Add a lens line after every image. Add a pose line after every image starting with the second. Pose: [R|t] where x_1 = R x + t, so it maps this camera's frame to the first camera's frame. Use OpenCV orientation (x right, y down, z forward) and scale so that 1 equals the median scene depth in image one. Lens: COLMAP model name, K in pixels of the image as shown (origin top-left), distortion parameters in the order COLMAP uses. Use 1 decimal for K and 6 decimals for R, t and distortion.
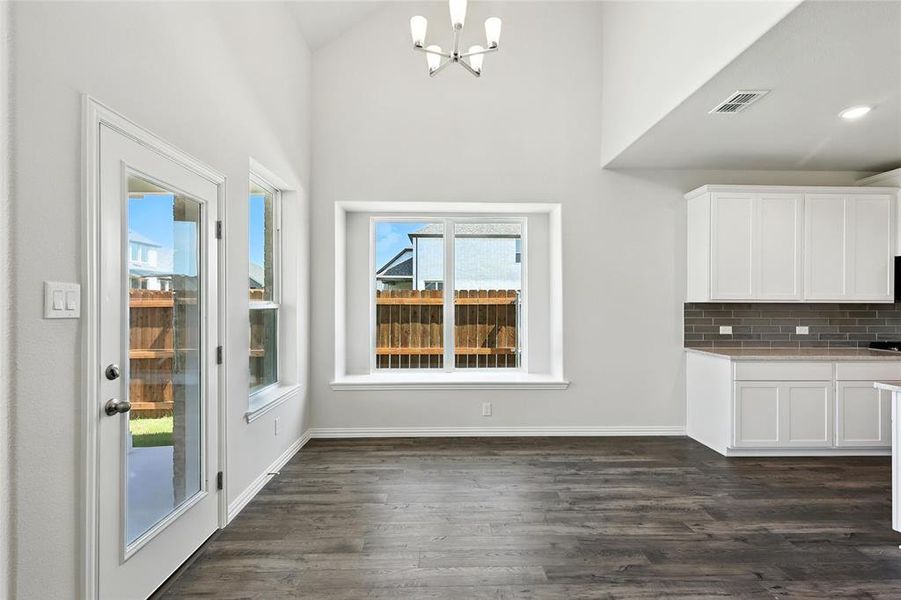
lens RADIAL K [[396.2, 0, 455.5], [0, 396.2, 303.1], [0, 0, 1]] dist [0.006826, -0.000585]
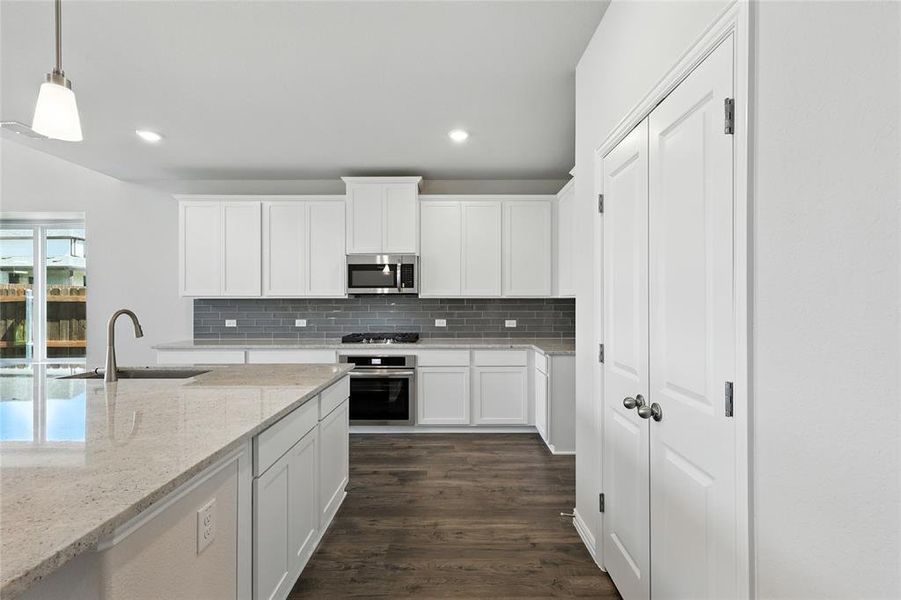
lens RADIAL K [[396.2, 0, 454.6], [0, 396.2, 299.8], [0, 0, 1]] dist [0.006826, -0.000585]
pose [[0.999279, -0.006511, -0.037406, 1.441179], [0.006560, 0.999978, 0.001171, 0.005808], [0.037398, -0.001415, 0.999299, -0.098156]]
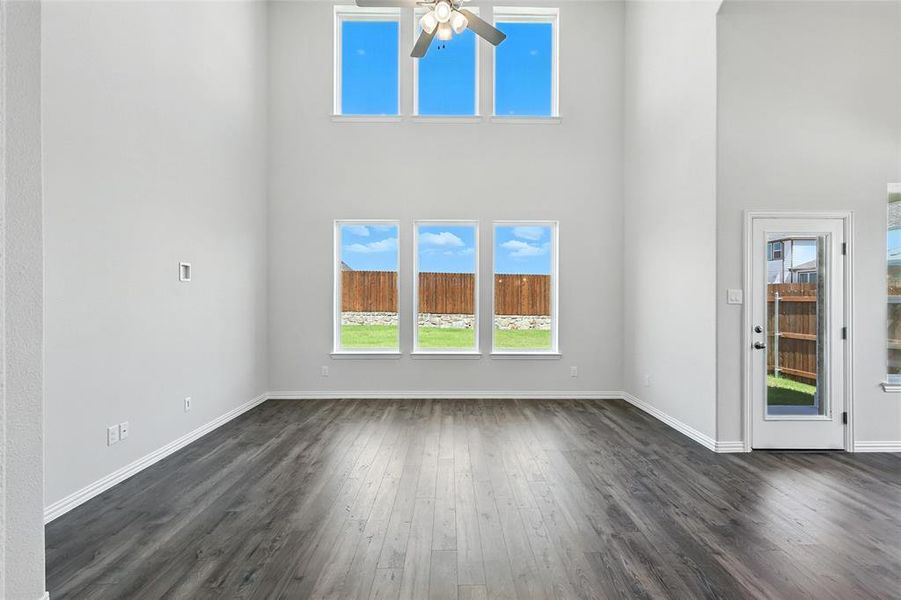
lens RADIAL K [[396.2, 0, 450.8], [0, 396.2, 298.0], [0, 0, 1]] dist [0.006826, -0.000585]
pose [[-0.024543, -0.001770, -0.999697, 0.565307], [-0.002651, 0.999995, -0.001705, 0.003952], [0.999695, 0.002608, -0.024548, -0.263549]]
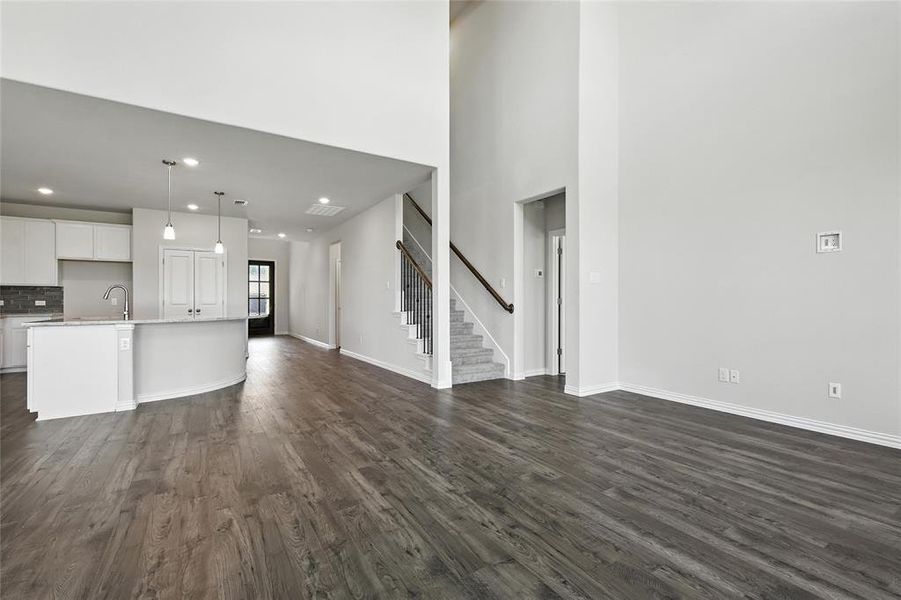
lens RADIAL K [[396.2, 0, 452.4], [0, 396.2, 300.3], [0, 0, 1]] dist [0.006826, -0.000585]
pose [[-0.510887, 0.000841, 0.859648, -0.685486], [0.000789, 1.000000, -0.000510, 0.068004], [-0.859648, 0.000418, -0.510887, 0.208443]]
